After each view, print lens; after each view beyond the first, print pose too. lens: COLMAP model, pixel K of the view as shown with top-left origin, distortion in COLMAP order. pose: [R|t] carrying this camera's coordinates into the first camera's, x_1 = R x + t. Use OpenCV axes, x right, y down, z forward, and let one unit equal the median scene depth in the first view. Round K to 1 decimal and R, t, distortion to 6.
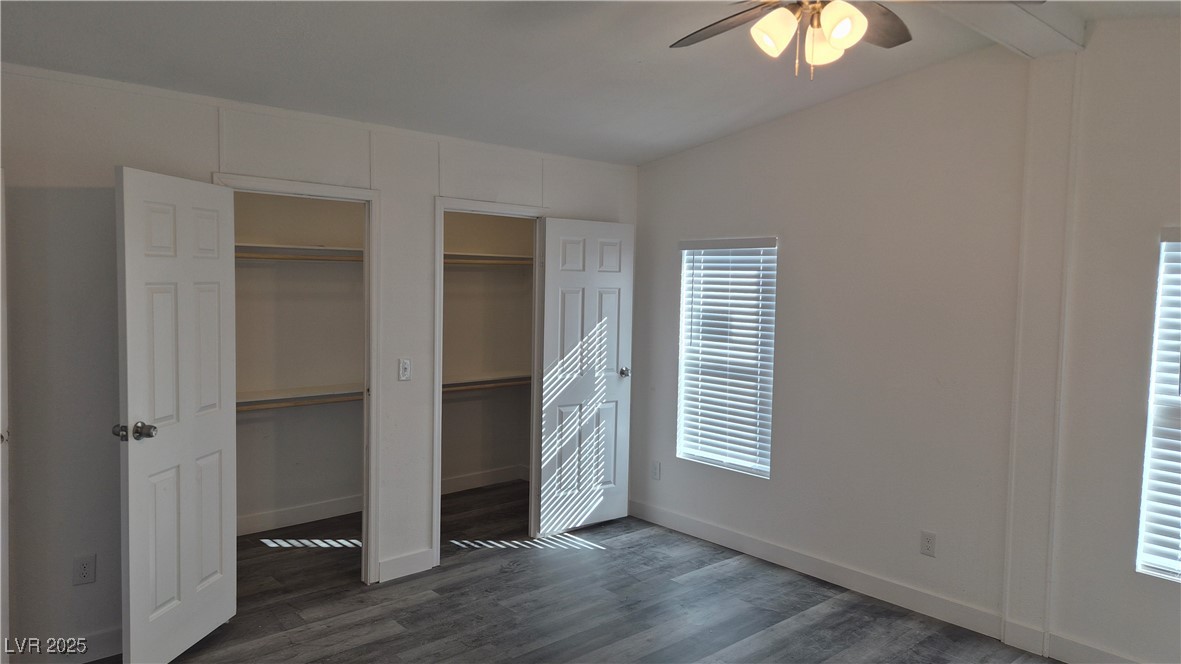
lens RADIAL K [[784.3, 0, 598.1], [0, 784.3, 326.1], [0, 0, 1]] dist [0.059332, -0.053792]
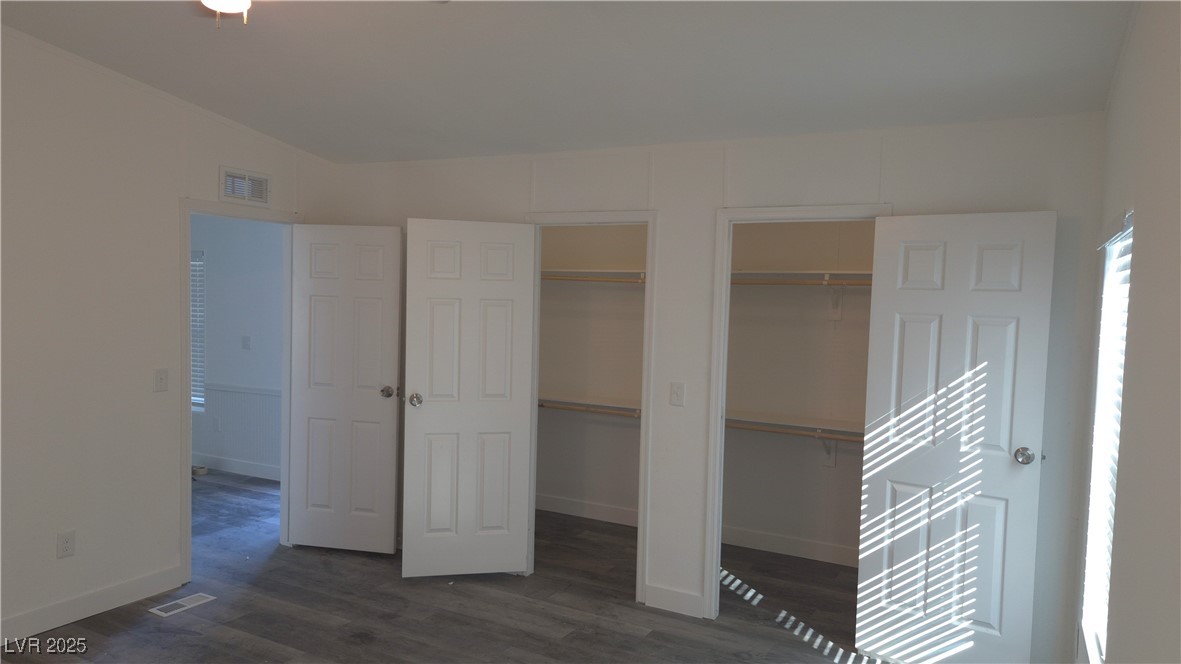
lens RADIAL K [[788.8, 0, 587.2], [0, 788.8, 334.3], [0, 0, 1]] dist [0.062041, -0.056195]
pose [[0.325775, 0.038033, -0.944682, 0.532685], [-0.077830, 0.996878, 0.013294, -0.017648], [0.942238, 0.069194, 0.327718, 0.495809]]
